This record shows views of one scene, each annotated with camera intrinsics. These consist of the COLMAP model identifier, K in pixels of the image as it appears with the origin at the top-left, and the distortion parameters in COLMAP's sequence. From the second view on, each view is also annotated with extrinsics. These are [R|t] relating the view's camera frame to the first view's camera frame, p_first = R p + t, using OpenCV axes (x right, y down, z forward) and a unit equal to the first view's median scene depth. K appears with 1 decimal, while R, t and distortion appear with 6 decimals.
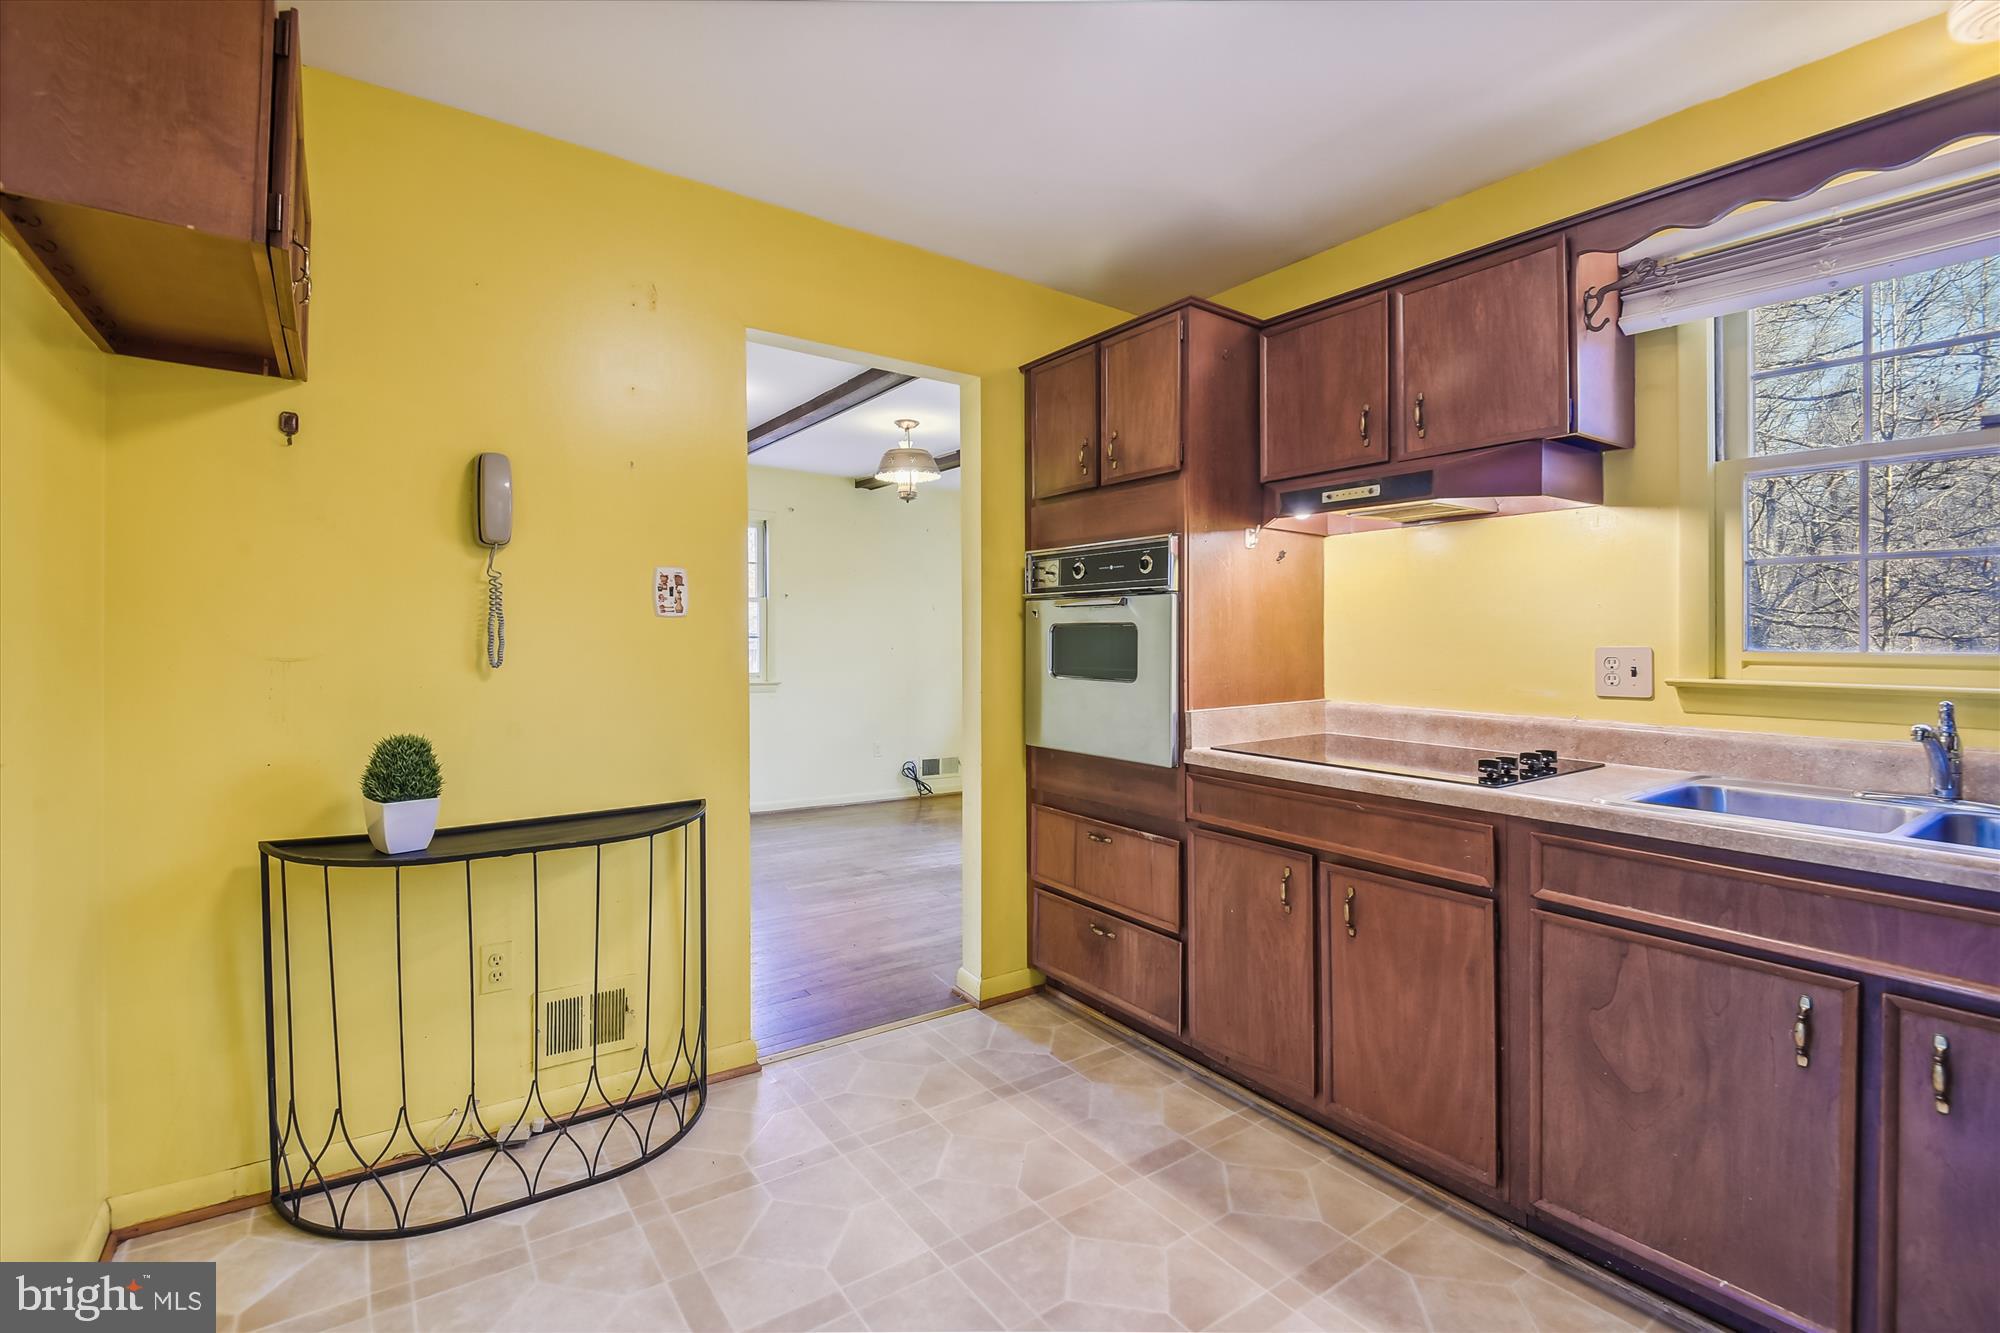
lens RADIAL K [[911.2, 0, 995.3], [0, 911.2, 643.1], [0, 0, 1]] dist [0.014776, -0.015139]
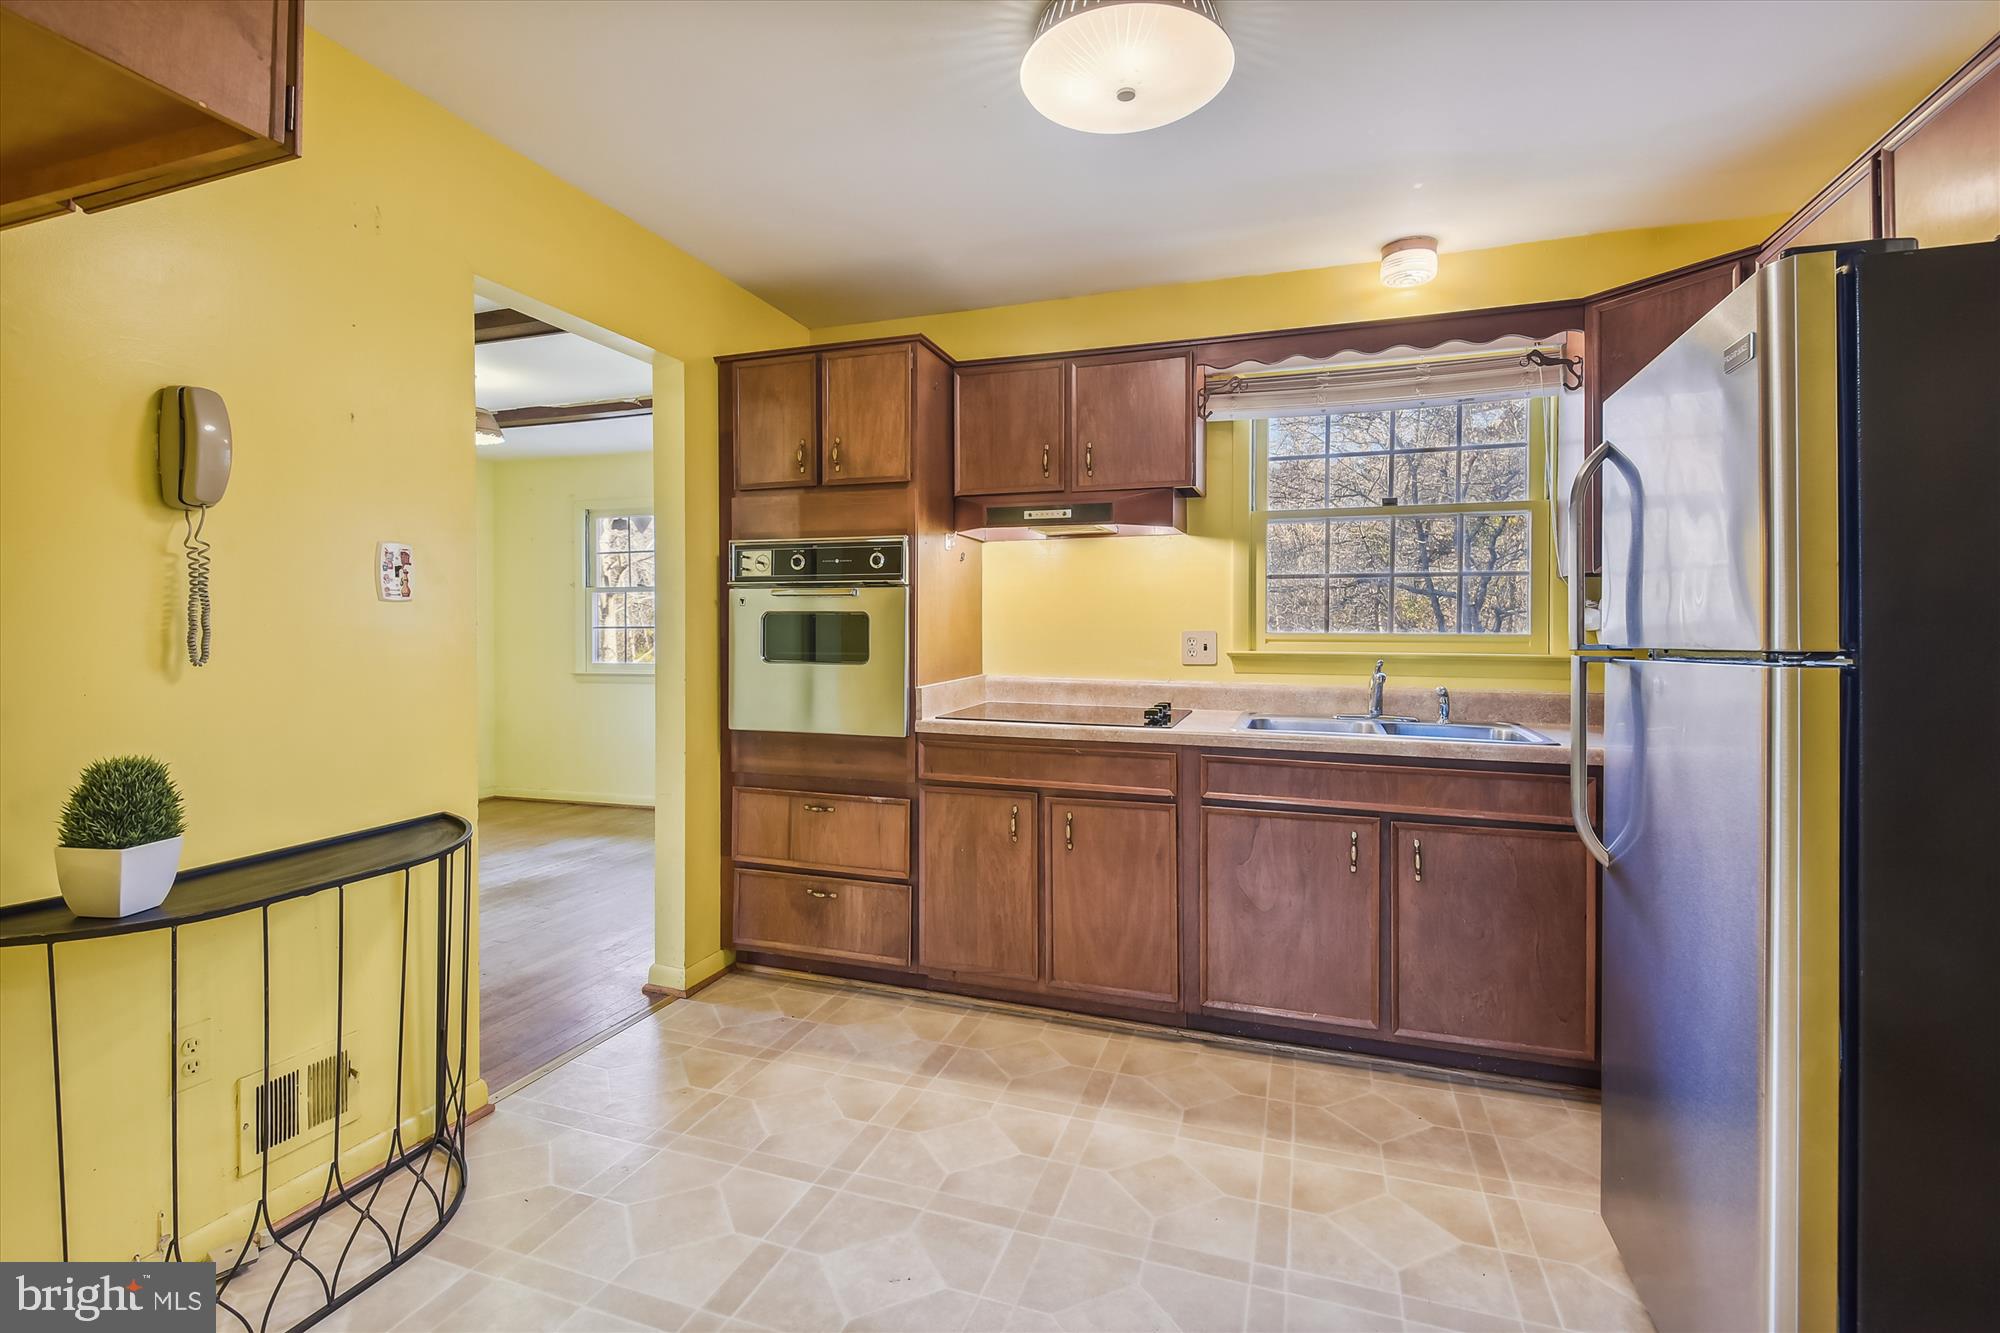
lens RADIAL K [[911.2, 0, 1003.6], [0, 911.2, 630.5], [0, 0, 1]] dist [0.014776, -0.015139]
pose [[0.814538, -0.005559, 0.580083, -0.433144], [0.004658, 0.999985, 0.003042, -0.001724], [-0.580091, 0.000225, 0.814552, -0.020182]]
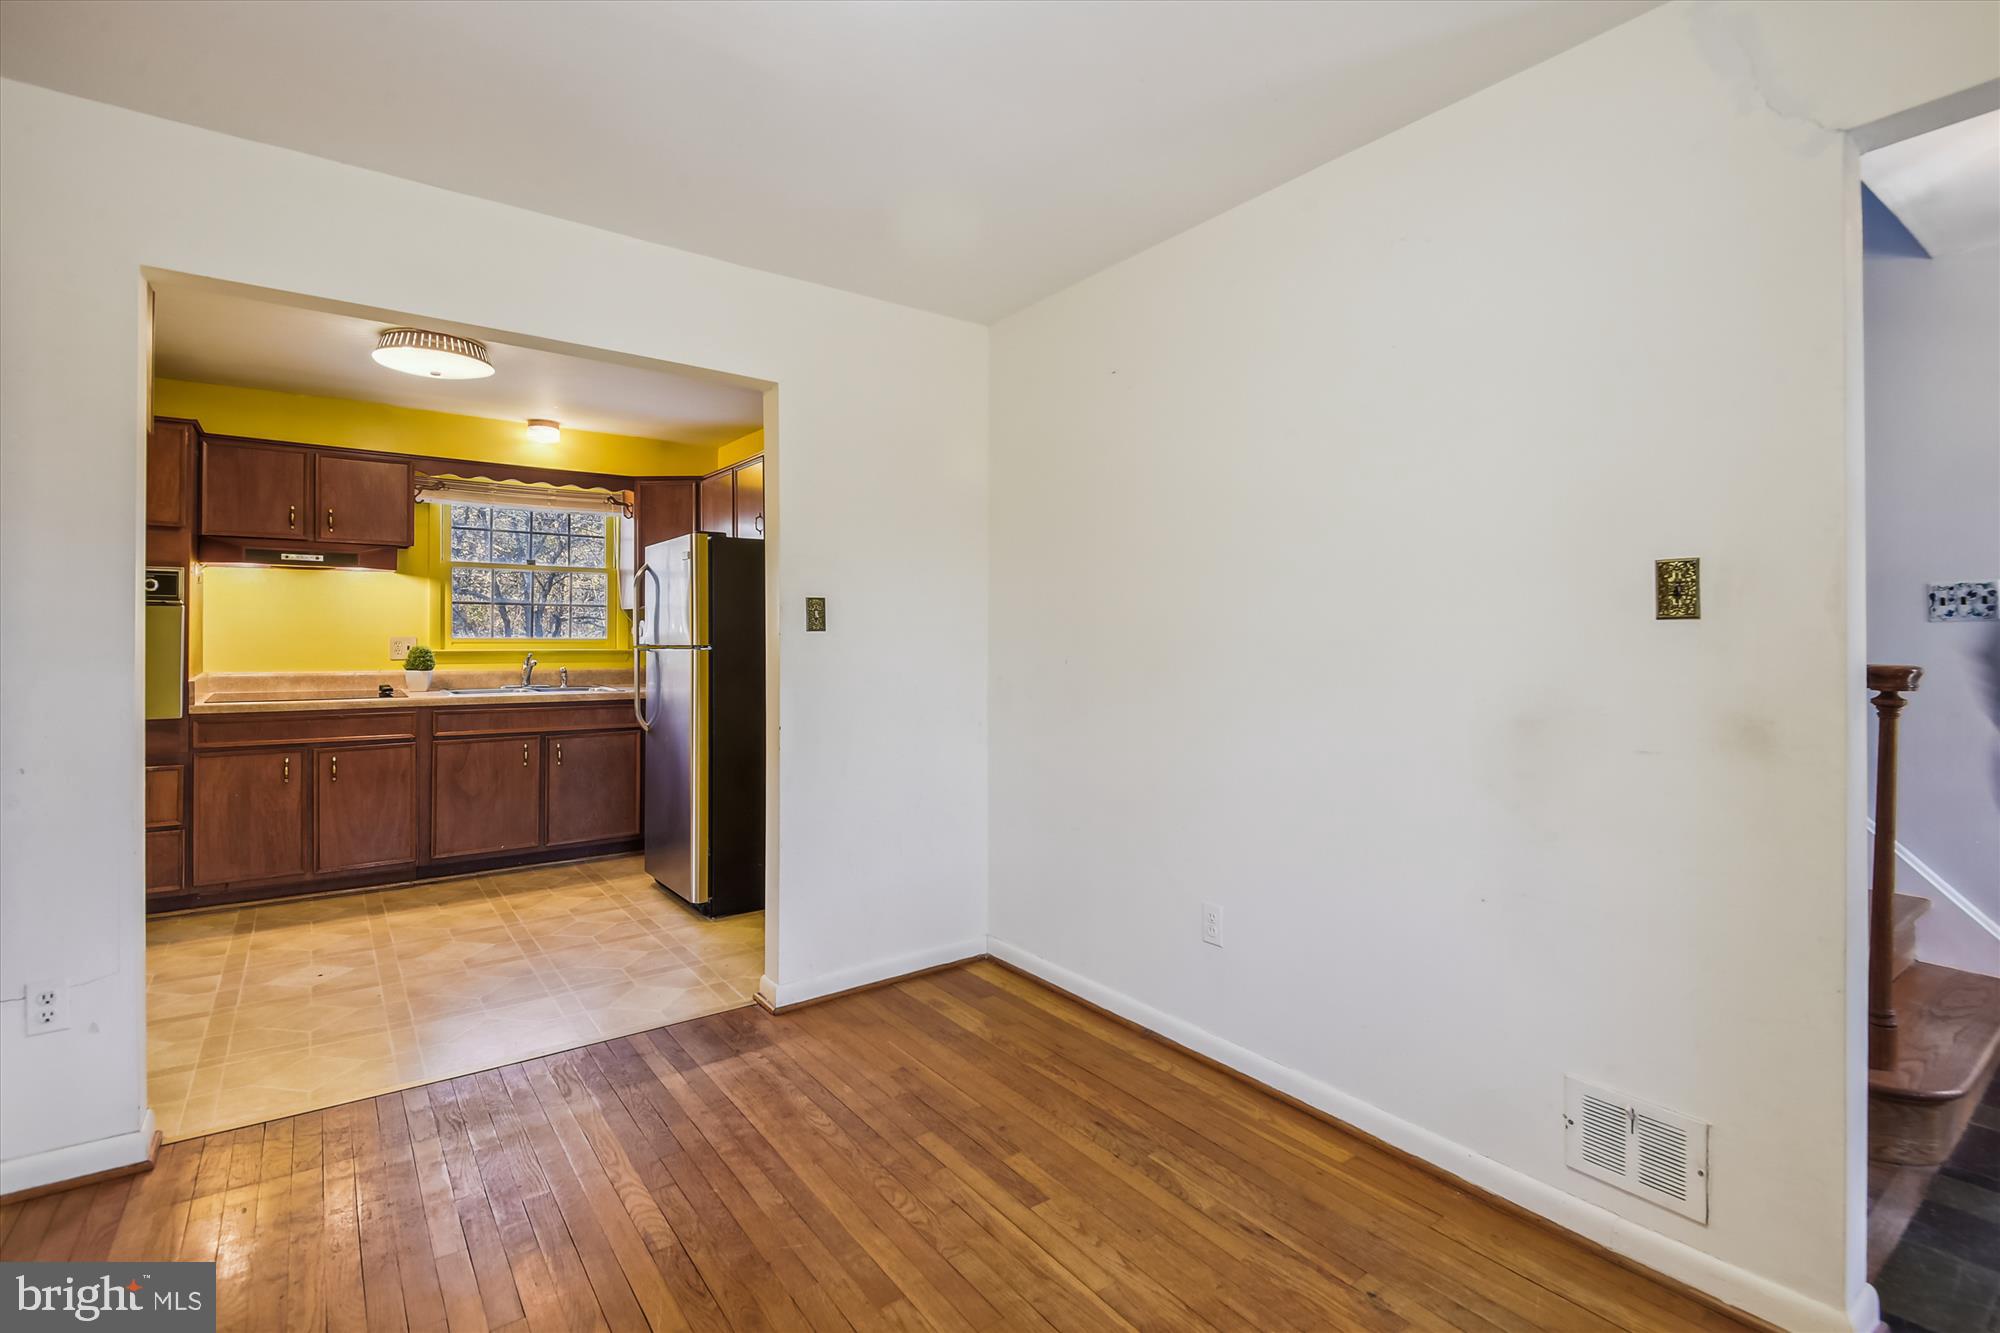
lens RADIAL K [[911.2, 0, 984.7], [0, 911.2, 634.2], [0, 0, 1]] dist [0.014776, -0.015139]
pose [[-0.004034, -0.008680, 0.999954, -1.572064], [-0.001506, 0.999961, 0.008674, -0.024107], [-0.999991, -0.001471, -0.004047, -0.417763]]
